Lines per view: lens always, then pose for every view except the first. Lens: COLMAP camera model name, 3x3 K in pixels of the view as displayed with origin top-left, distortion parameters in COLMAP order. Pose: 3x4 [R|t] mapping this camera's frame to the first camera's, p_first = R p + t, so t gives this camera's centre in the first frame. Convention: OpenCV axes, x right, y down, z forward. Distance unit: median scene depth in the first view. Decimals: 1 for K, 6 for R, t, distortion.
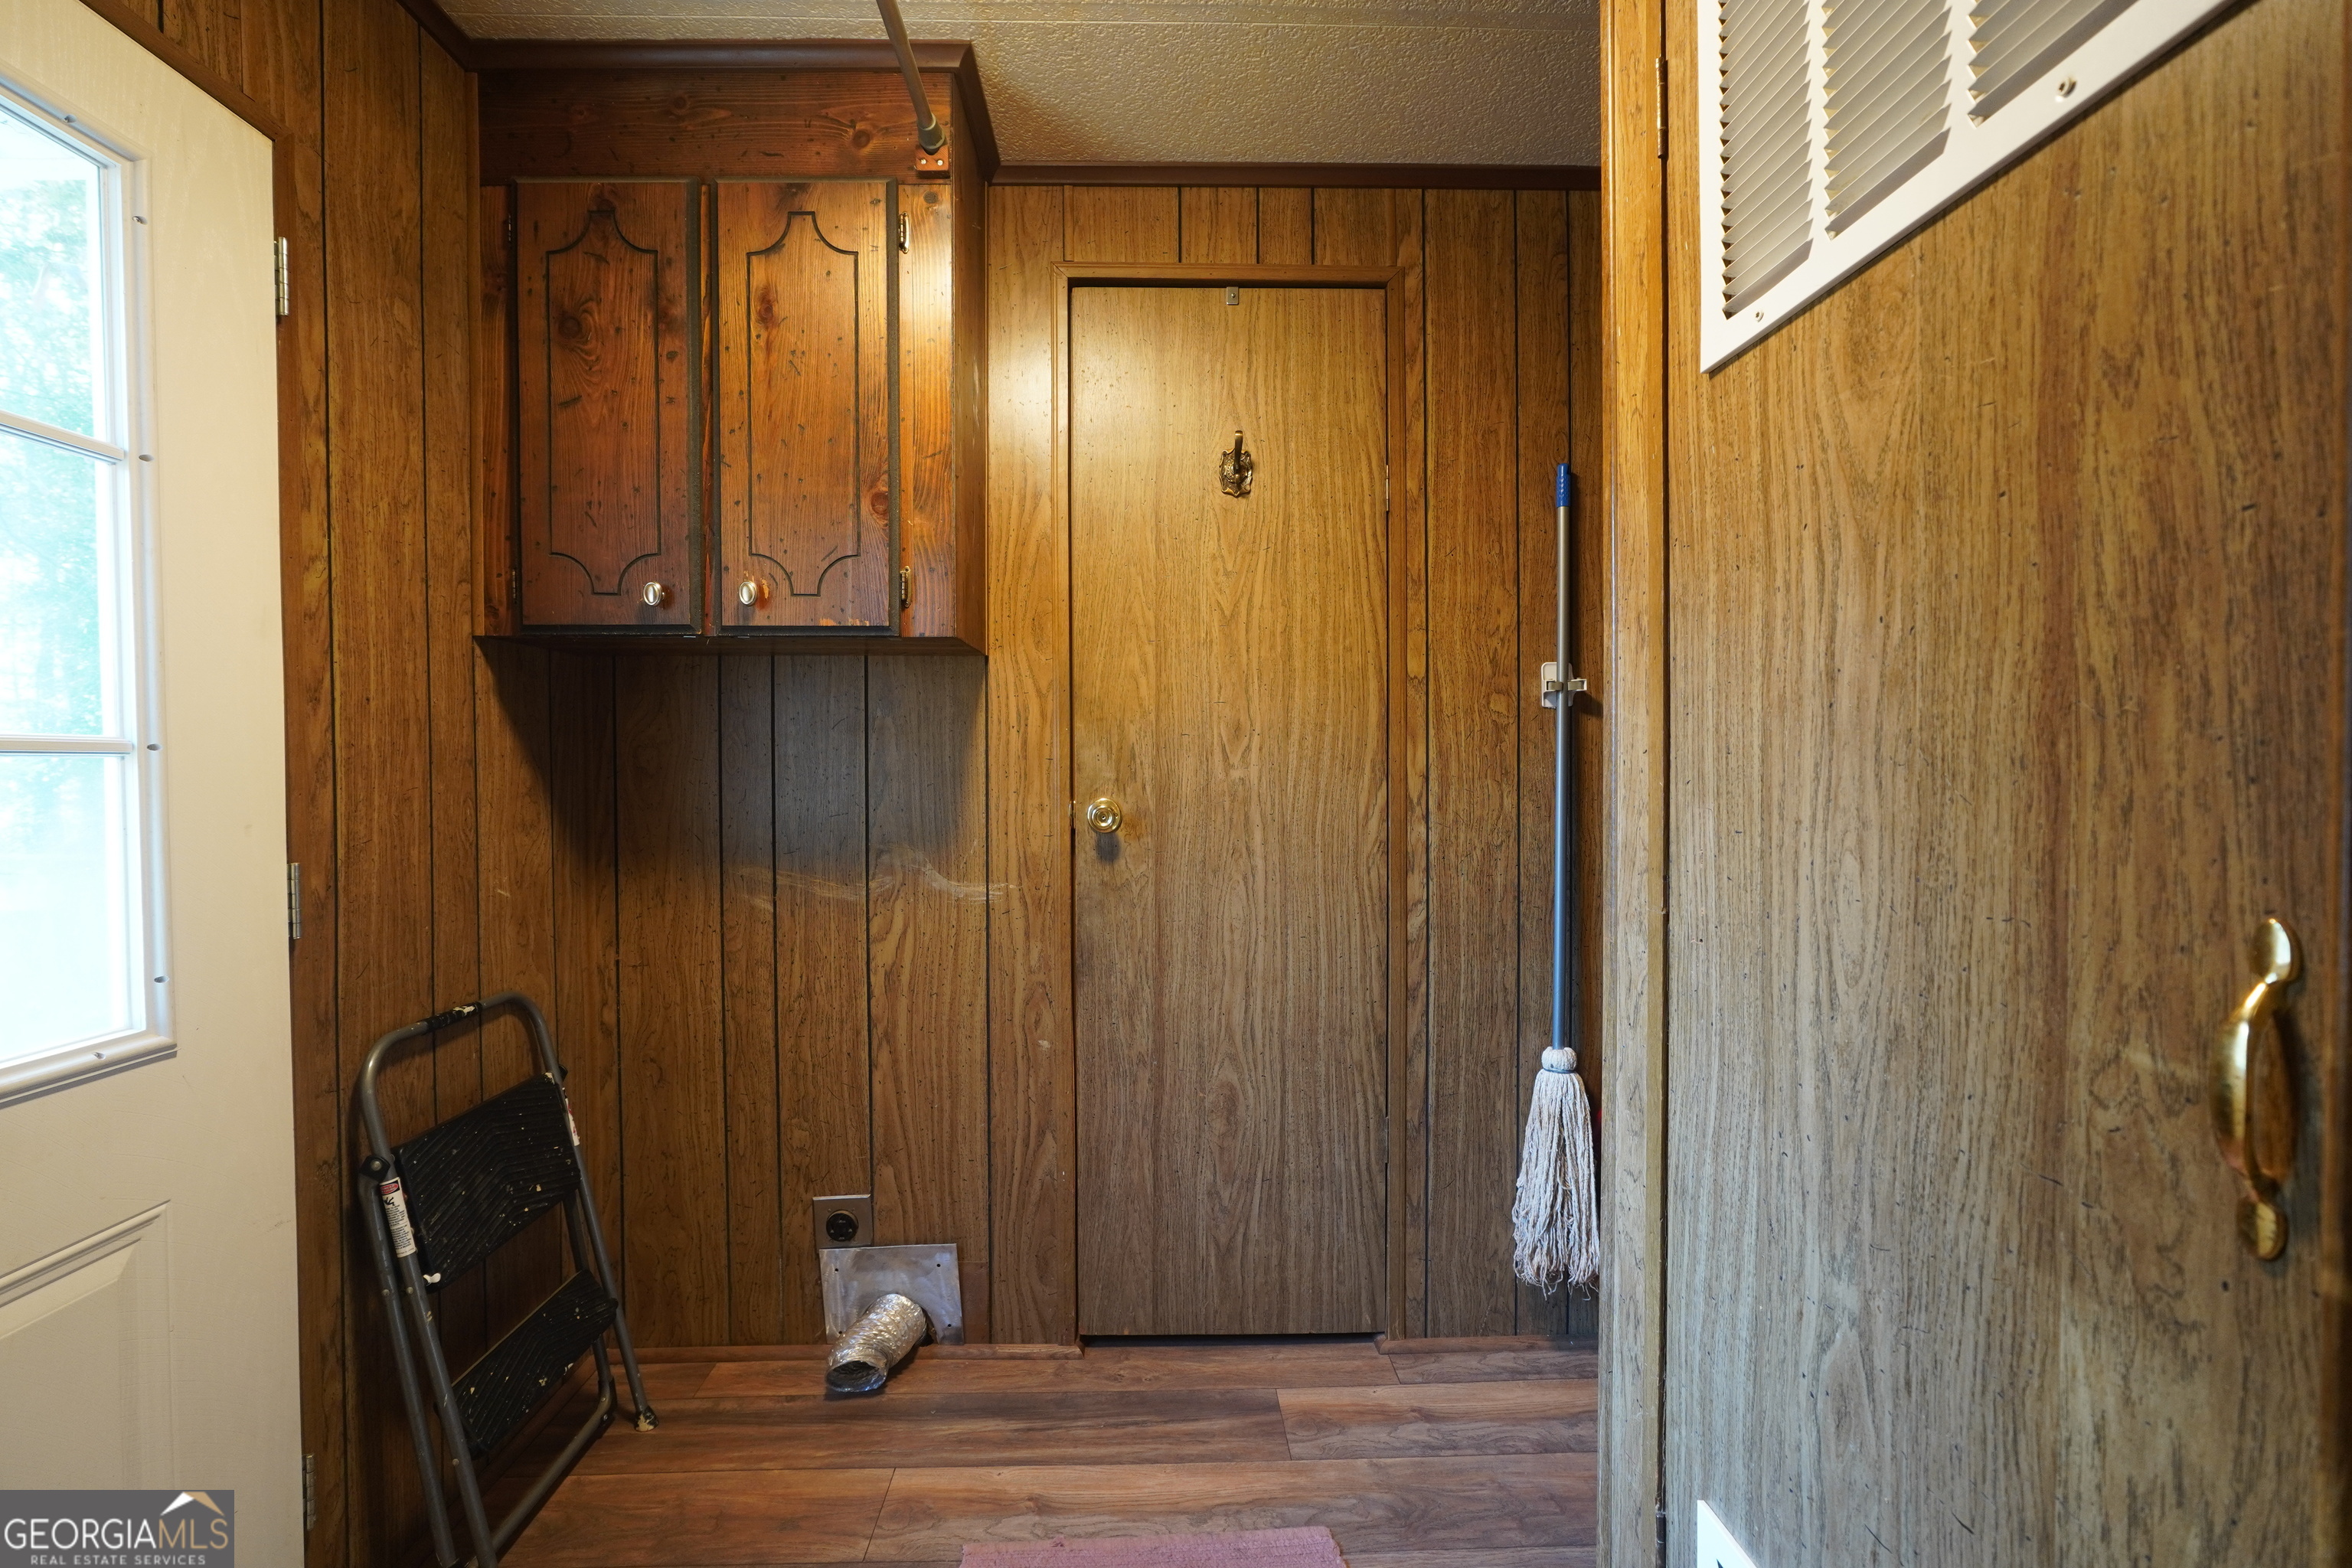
lens RADIAL K [[980.8, 0, 1175.8], [0, 980.8, 785.4], [0, 0, 1]] dist [-0.022224, 0.007671]
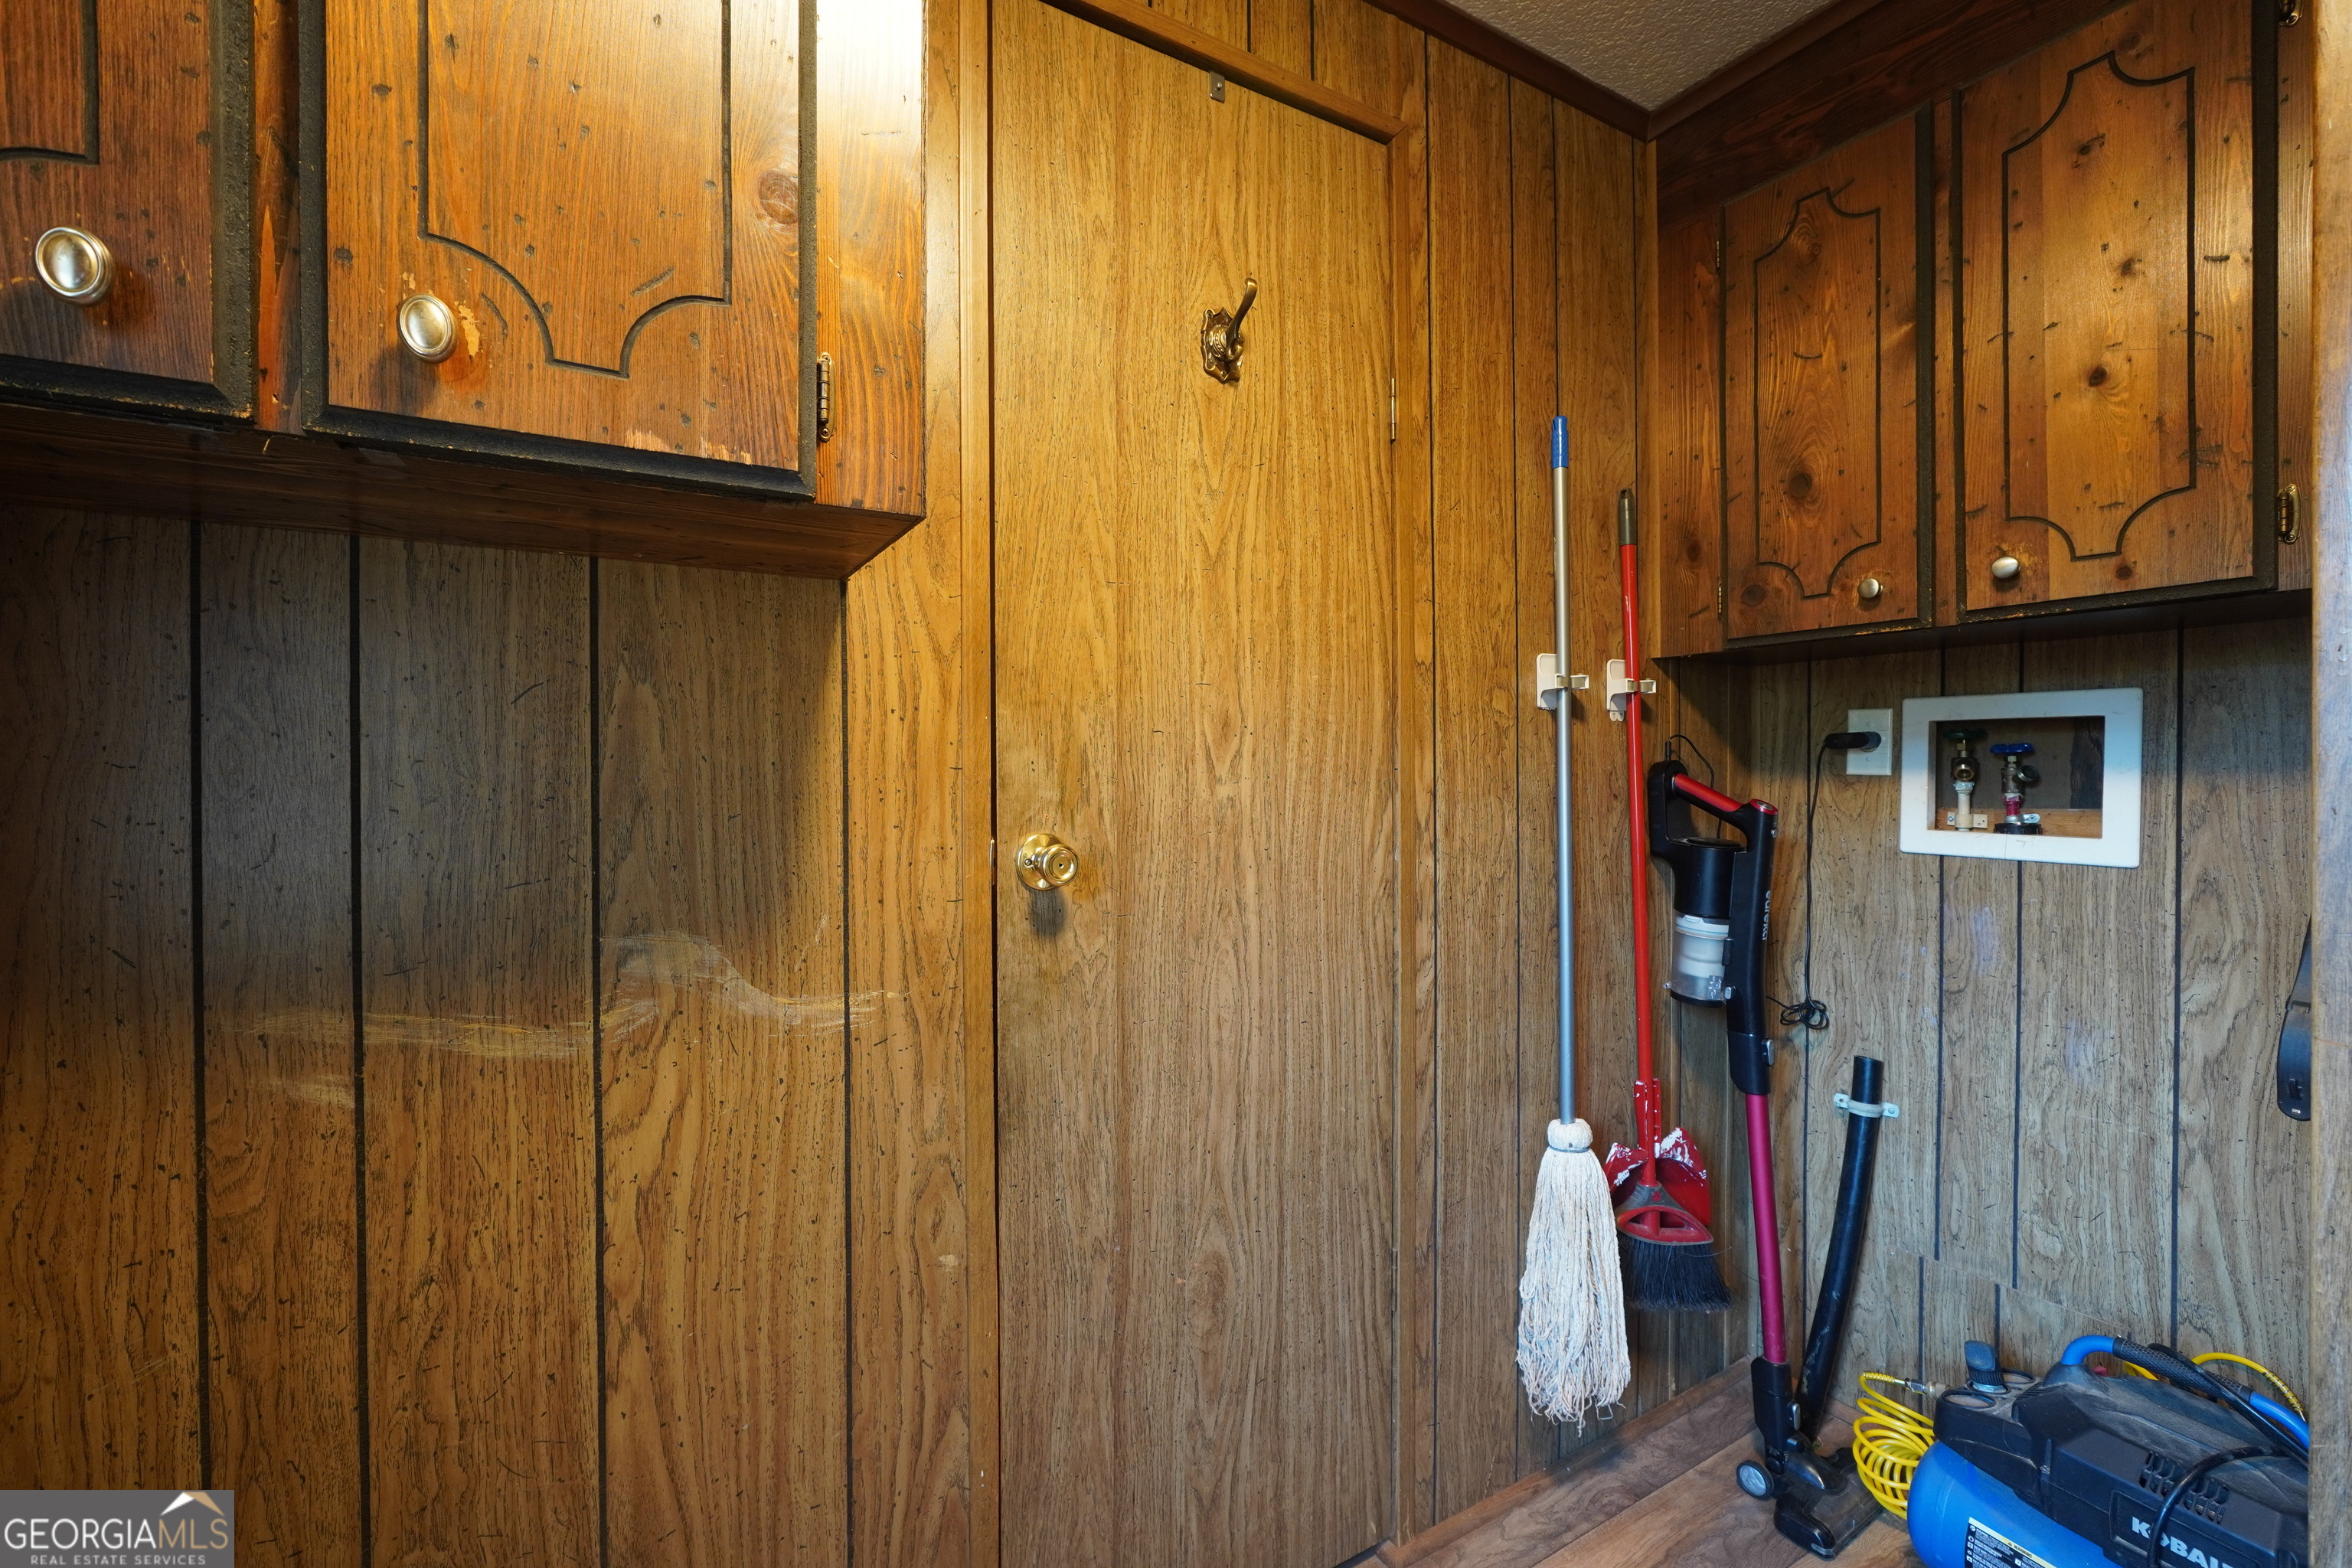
lens RADIAL K [[980.8, 0, 1171.6], [0, 980.8, 785.8], [0, 0, 1]] dist [-0.022224, 0.007671]
pose [[0.879057, -0.005236, 0.476687, -0.291222], [0.013038, 0.999830, -0.013062, -0.007192], [-0.476538, 0.017697, 0.878976, 0.425803]]
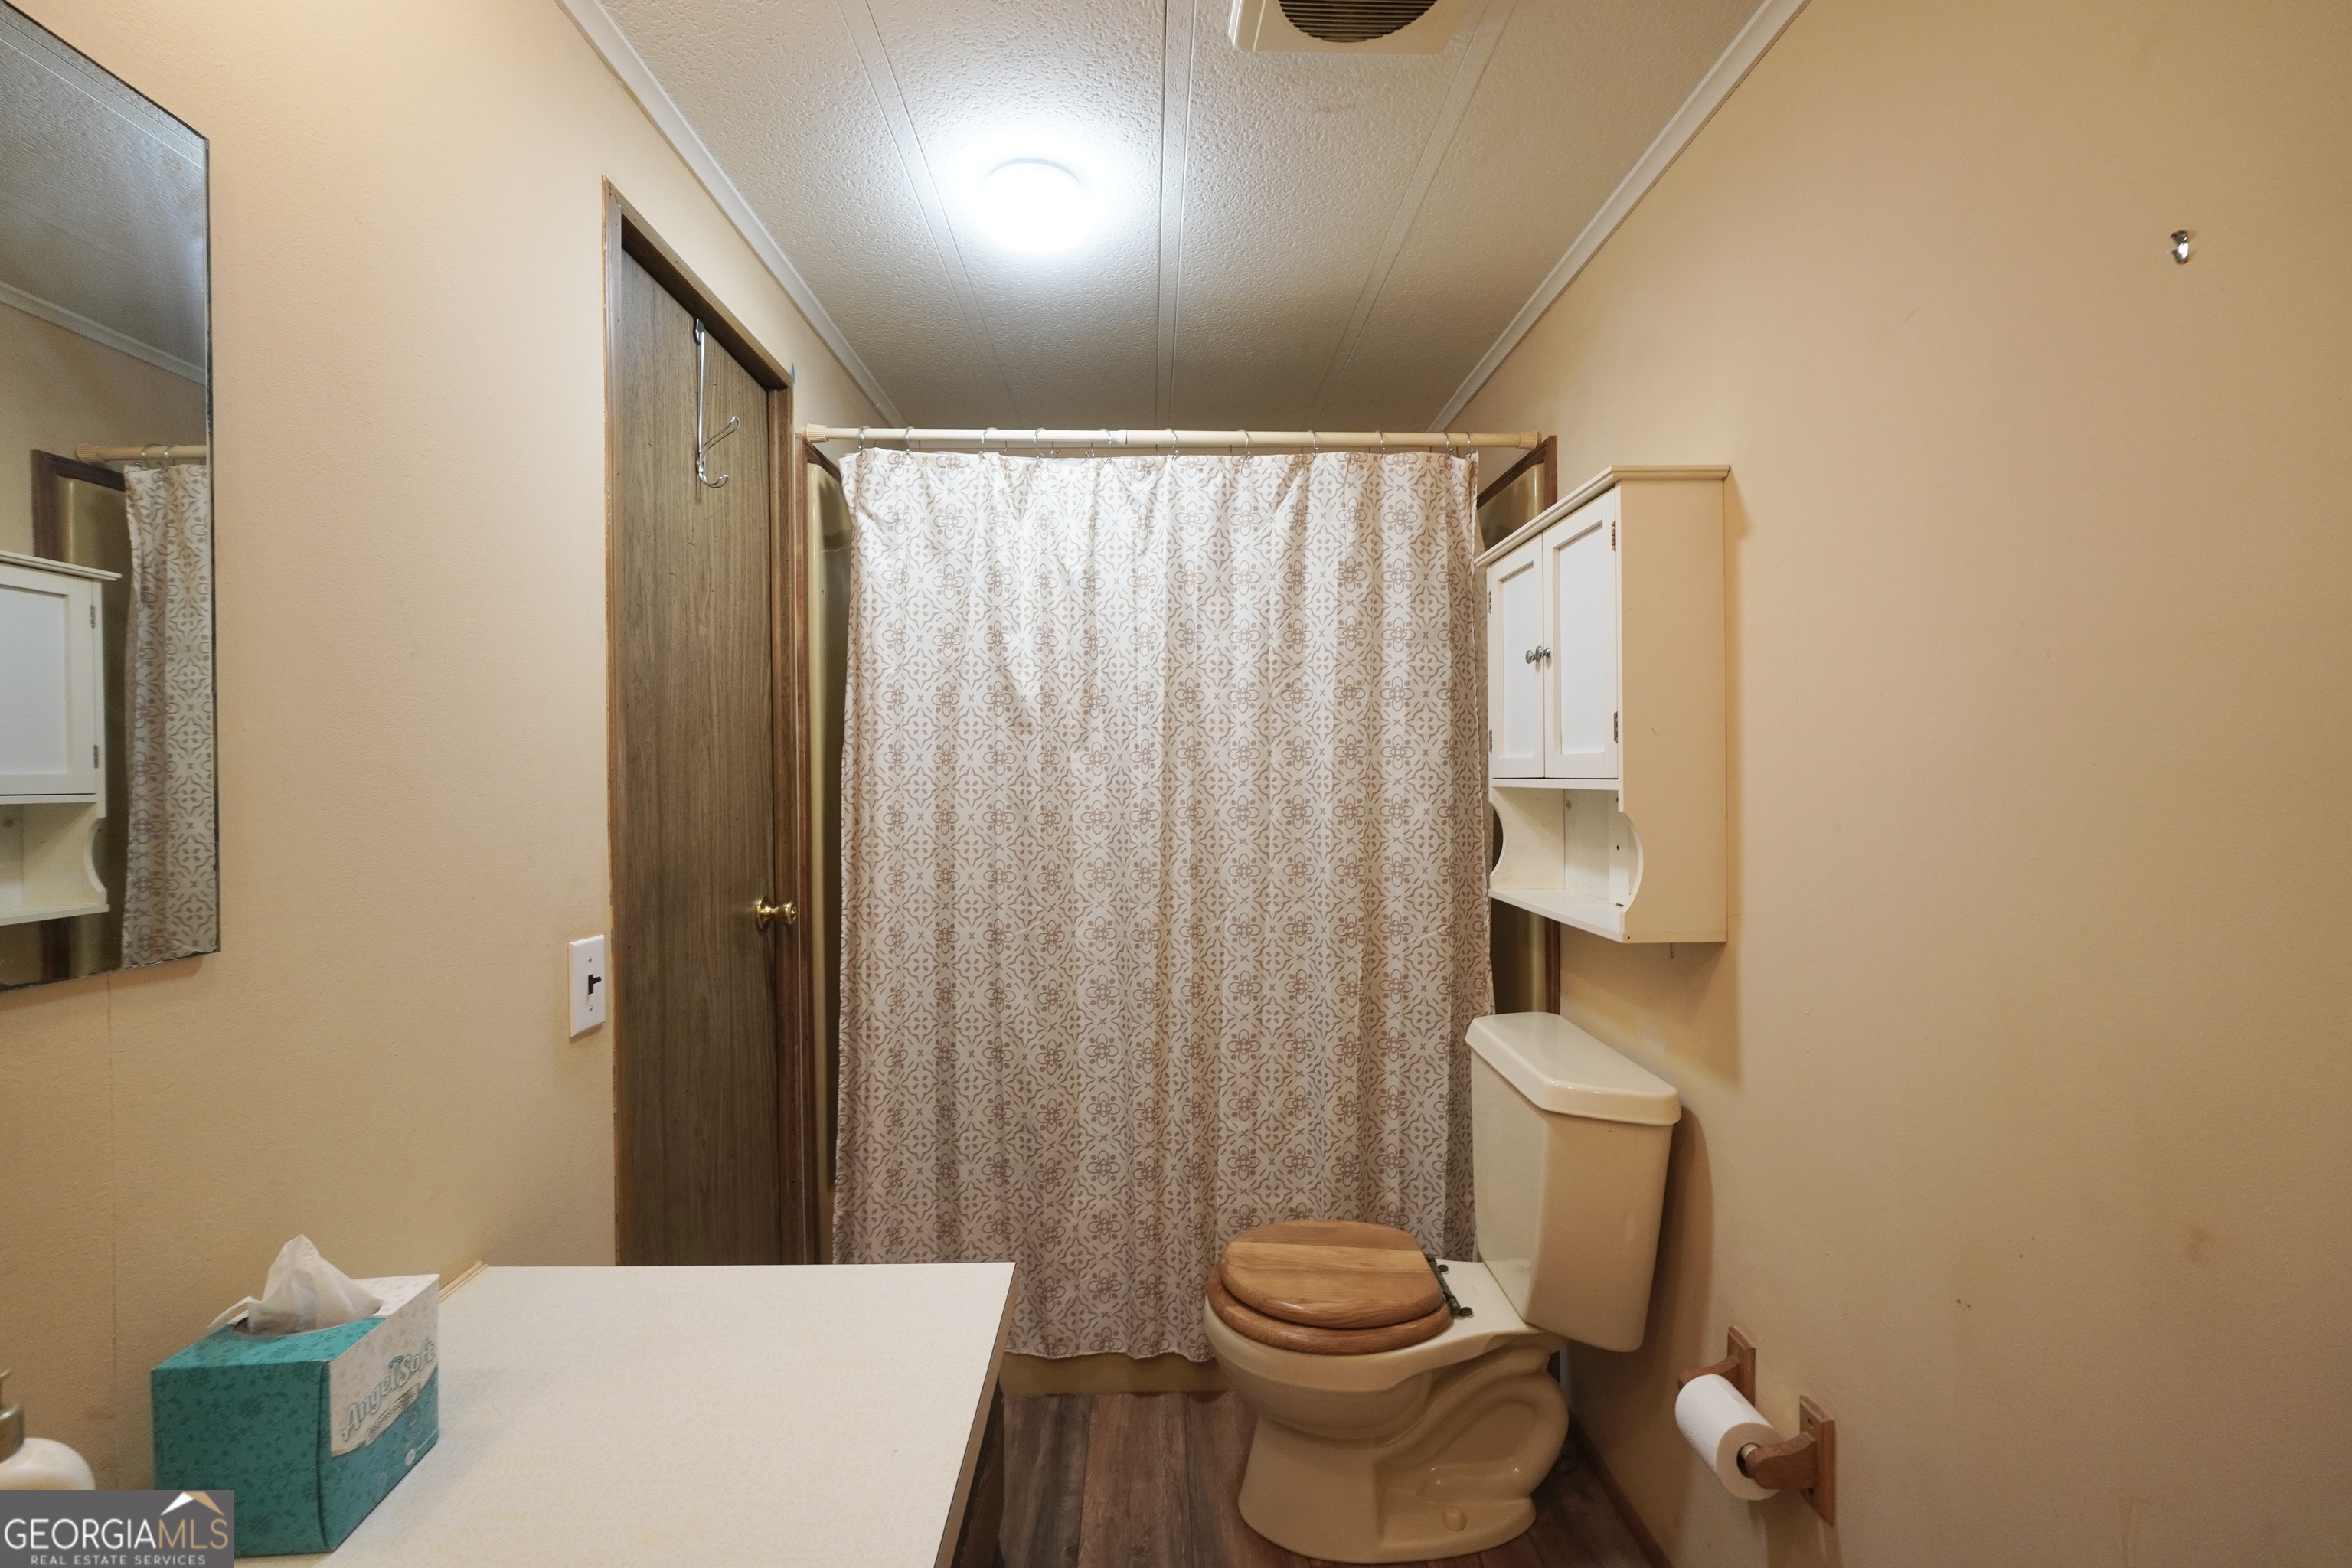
lens RADIAL K [[980.8, 0, 1180.9], [0, 980.8, 784.2], [0, 0, 1]] dist [-0.022224, 0.007671]
pose [[0.004142, -0.008611, 0.999954, -0.795470], [0.035285, 0.999341, 0.008460, 0.130841], [-0.999369, 0.035248, 0.004443, 0.581502]]
